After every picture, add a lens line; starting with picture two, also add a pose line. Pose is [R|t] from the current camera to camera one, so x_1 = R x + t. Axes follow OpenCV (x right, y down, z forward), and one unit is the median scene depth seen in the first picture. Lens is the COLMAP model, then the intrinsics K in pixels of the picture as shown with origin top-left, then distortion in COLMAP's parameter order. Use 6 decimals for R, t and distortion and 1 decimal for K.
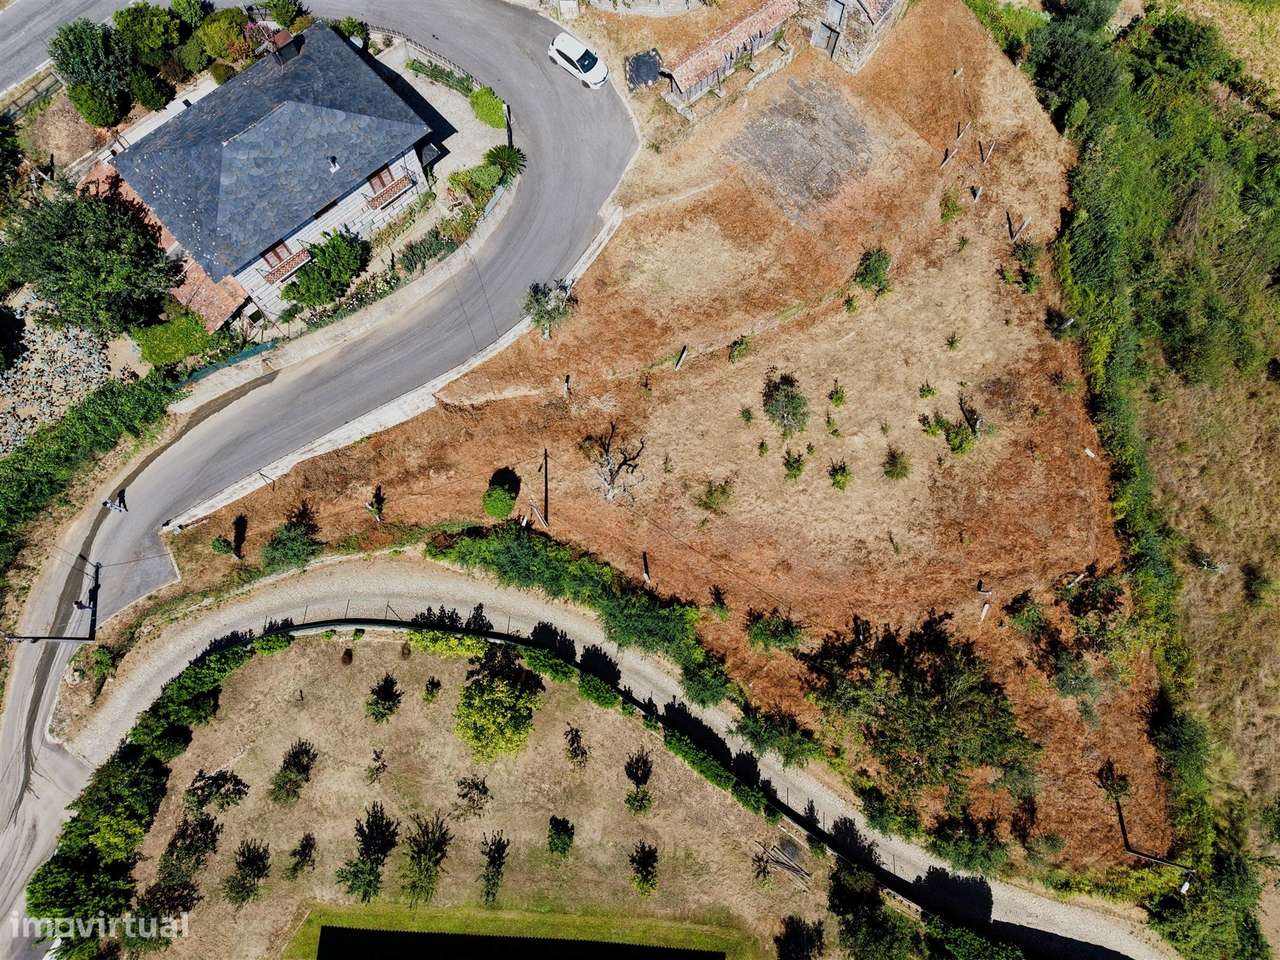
lens RADIAL K [[855.9, 0, 637.0], [0, 855.9, 472.6], [0, 0, 1]] dist [0.024077, -0.021949]
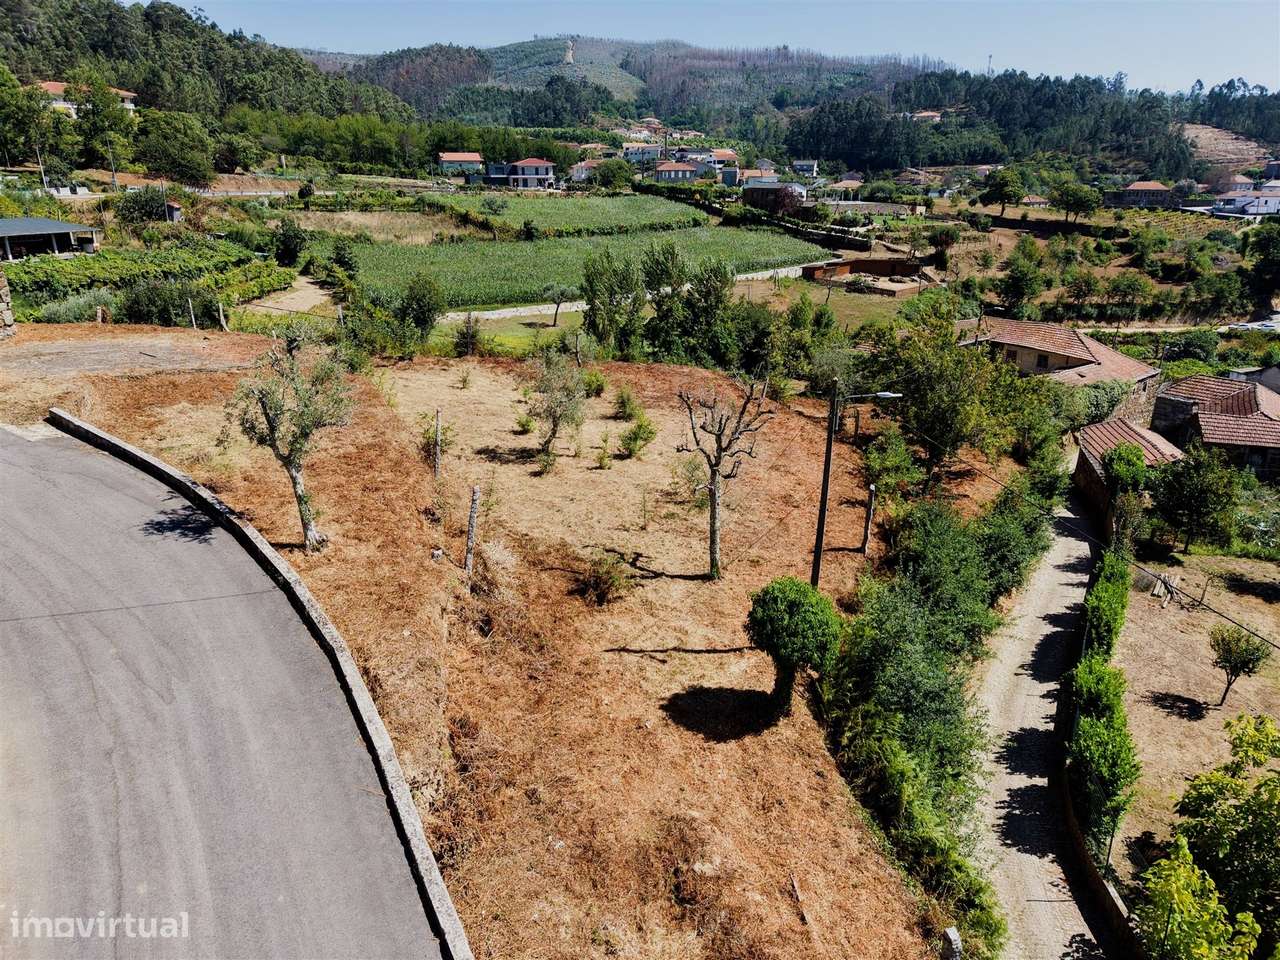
lens RADIAL K [[855.9, 0, 637.2], [0, 855.9, 476.8], [0, 0, 1]] dist [0.024077, -0.021949]
pose [[-0.051754, -0.322108, 0.945287, -0.441670], [0.955161, 0.260354, 0.141010, -0.086493], [-0.291530, 0.910199, 0.294191, 0.817902]]
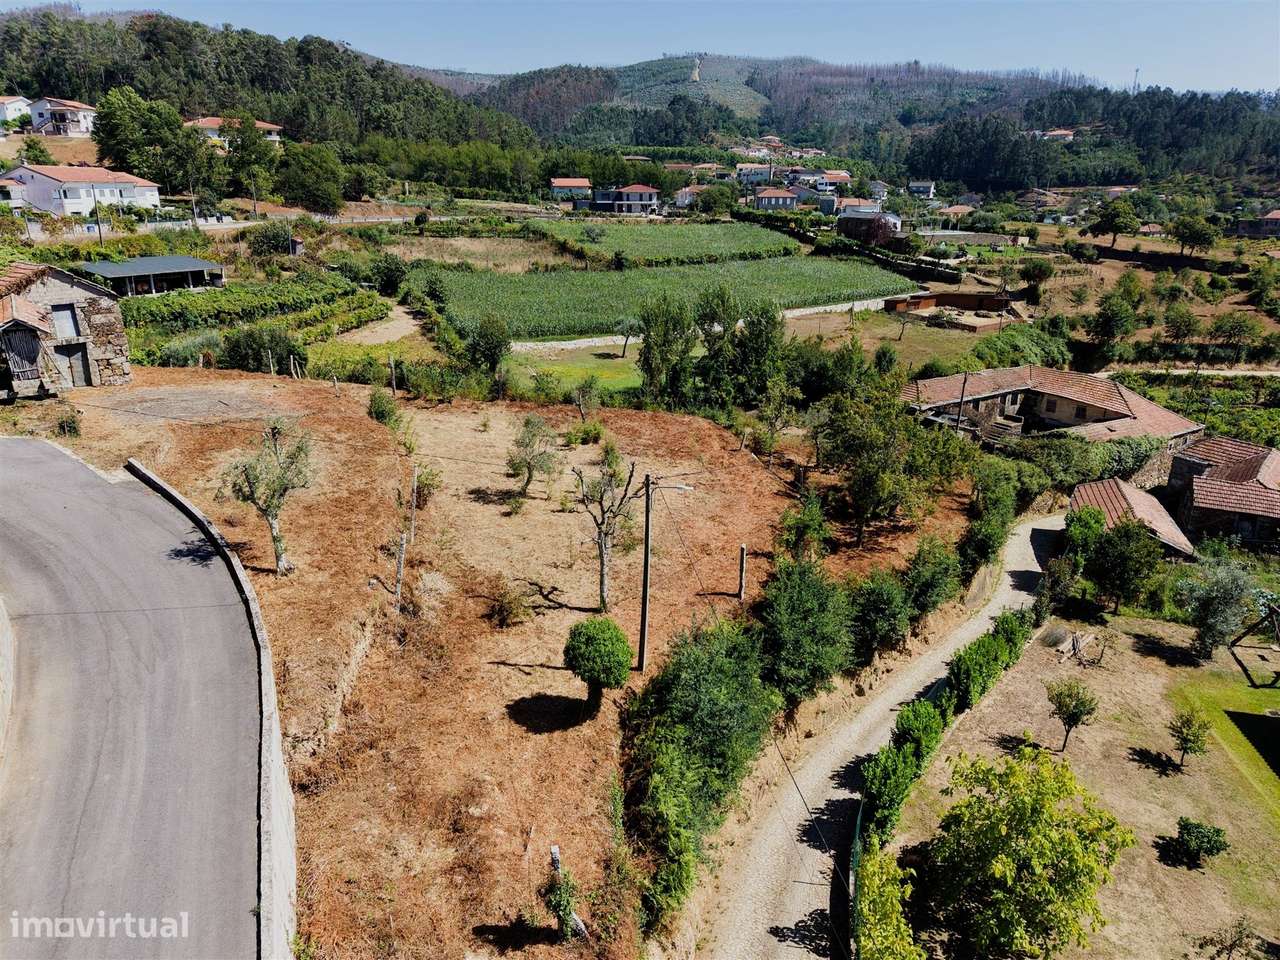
lens RADIAL K [[855.9, 0, 637.4], [0, 855.9, 476.8], [0, 0, 1]] dist [0.024077, -0.021949]
pose [[0.085164, -0.308151, 0.947518, -0.549780], [0.950860, 0.309251, 0.015110, 0.015721], [-0.297677, 0.899670, 0.319346, 0.714870]]
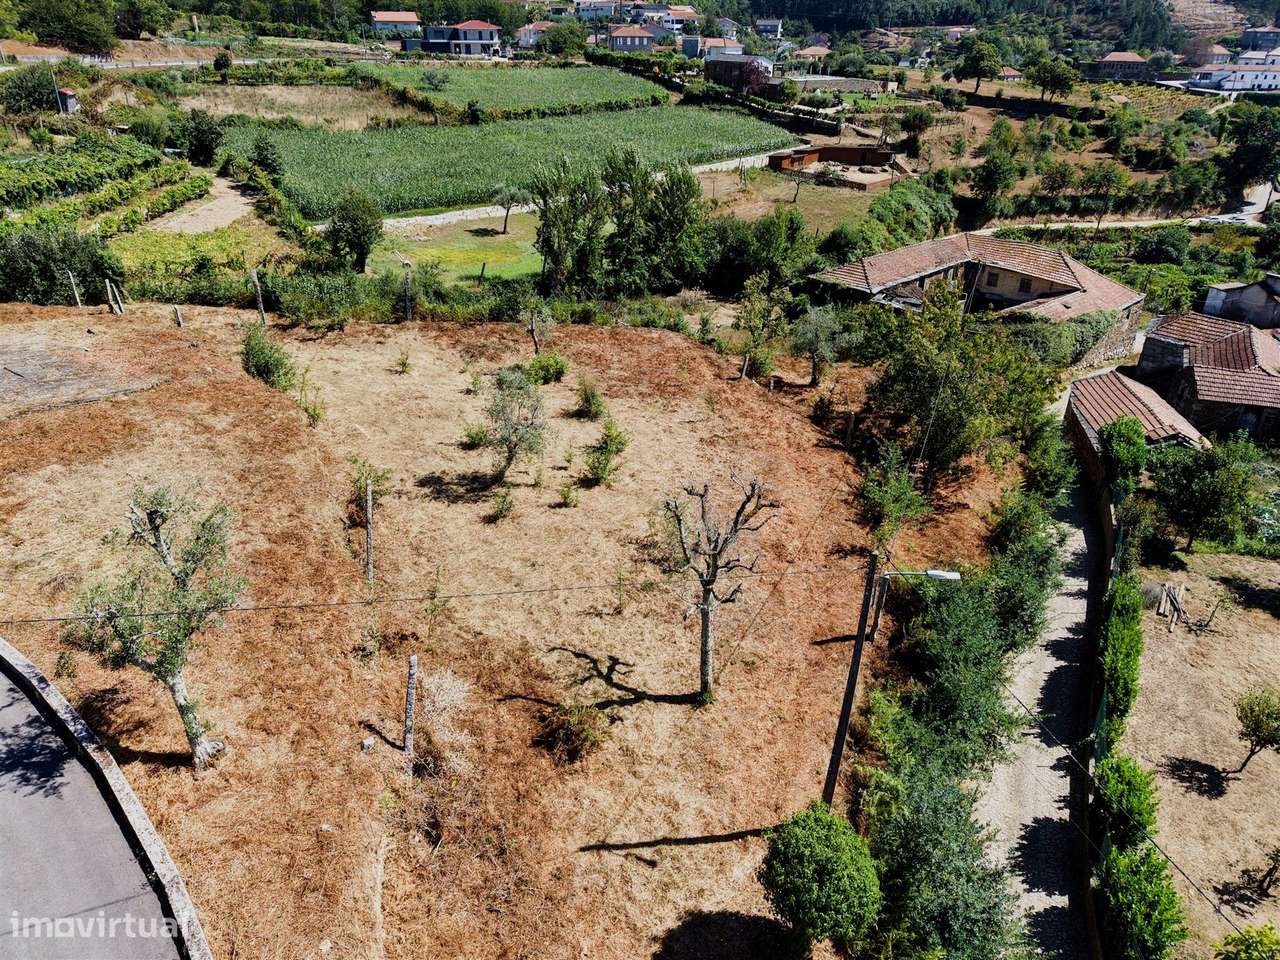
lens RADIAL K [[855.9, 0, 636.8], [0, 855.9, 477.0], [0, 0, 1]] dist [0.024077, -0.021949]
pose [[-0.101278, -0.453680, 0.885391, -0.326040], [0.948347, 0.224911, 0.223725, -0.107771], [-0.300634, 0.862316, 0.407467, 0.753147]]
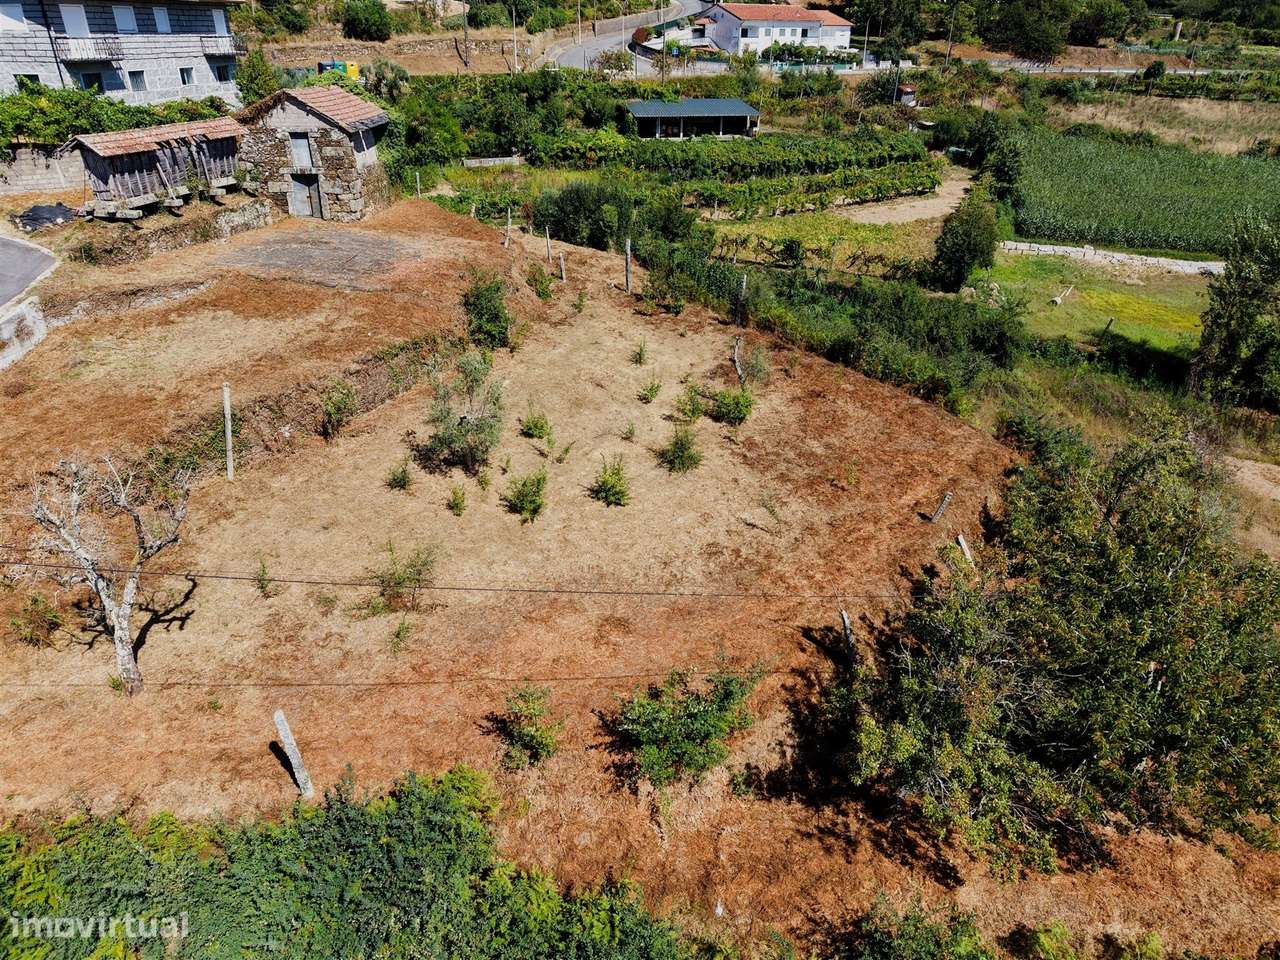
lens RADIAL K [[855.9, 0, 636.8], [0, 855.9, 477.6], [0, 0, 1]] dist [0.024077, -0.021949]
pose [[0.808926, -0.257957, 0.528295, -0.028147], [0.557099, 0.623417, -0.548627, 0.300103], [-0.187826, 0.738112, 0.648007, 0.639382]]
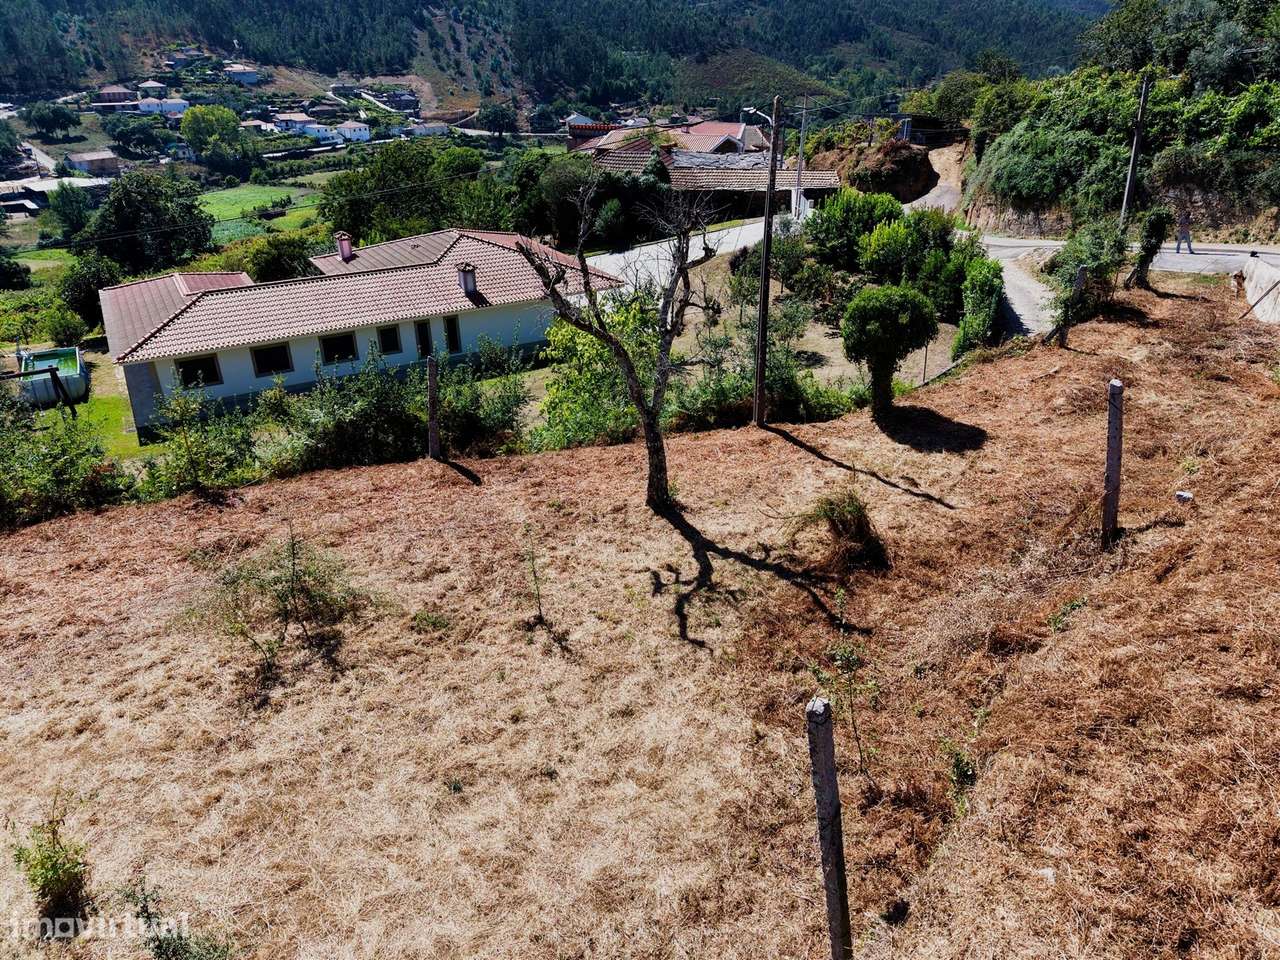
lens RADIAL K [[855.9, 0, 638.6], [0, 855.9, 478.9], [0, 0, 1]] dist [0.024077, -0.021949]
pose [[-0.823296, 0.274083, -0.497054, 0.118674], [-0.538464, -0.100112, 0.836681, -0.209876], [0.179559, 0.956481, 0.230006, 0.910153]]
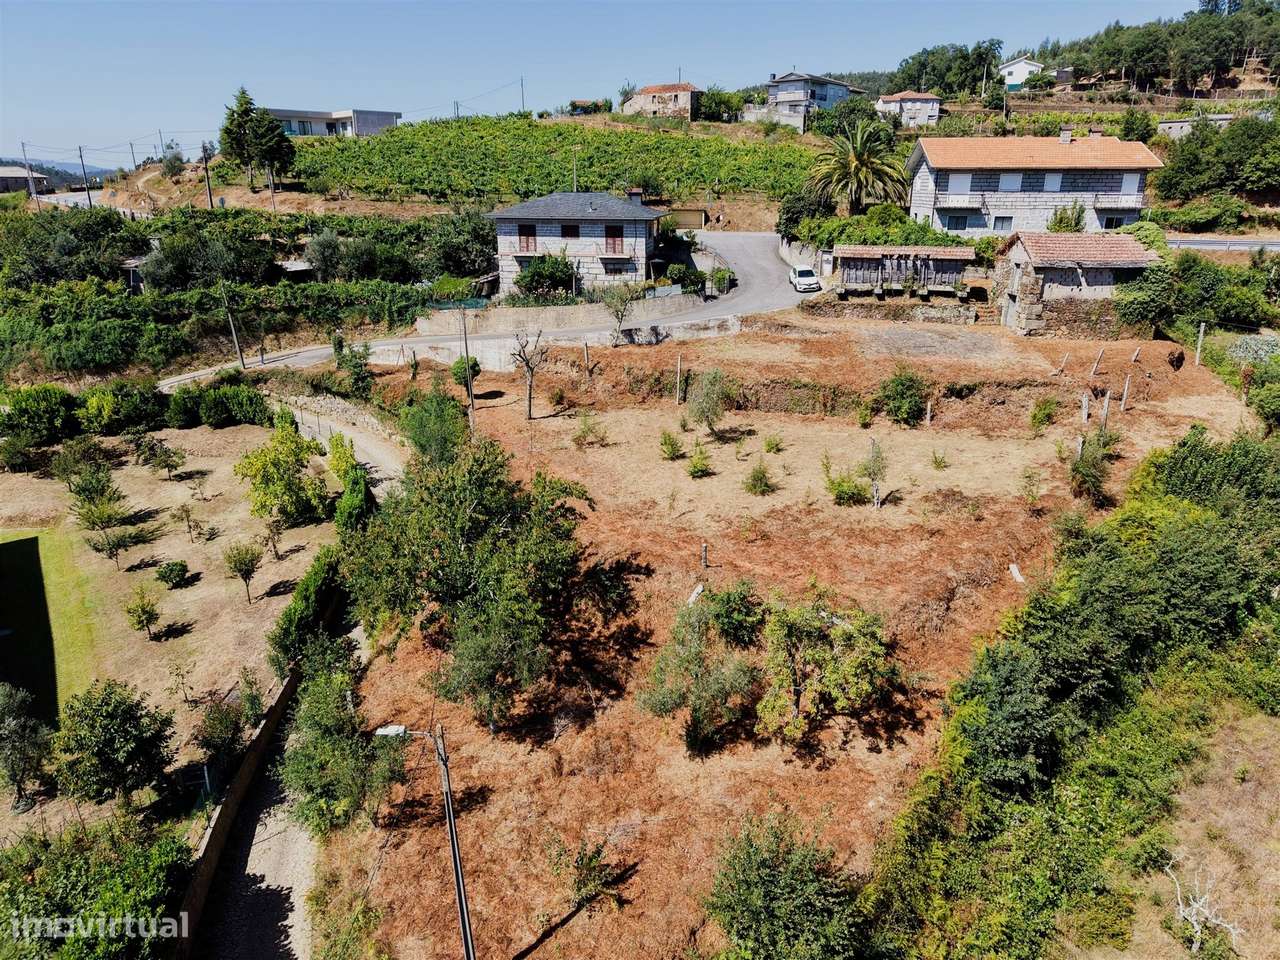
lens RADIAL K [[855.9, 0, 638.1], [0, 855.9, 477.0], [0, 0, 1]] dist [0.024077, -0.021949]
pose [[0.623687, 0.263214, -0.736025, 0.791354], [-0.749361, 0.469262, -0.467173, 0.428923], [0.222422, 0.842918, 0.489915, 0.589411]]
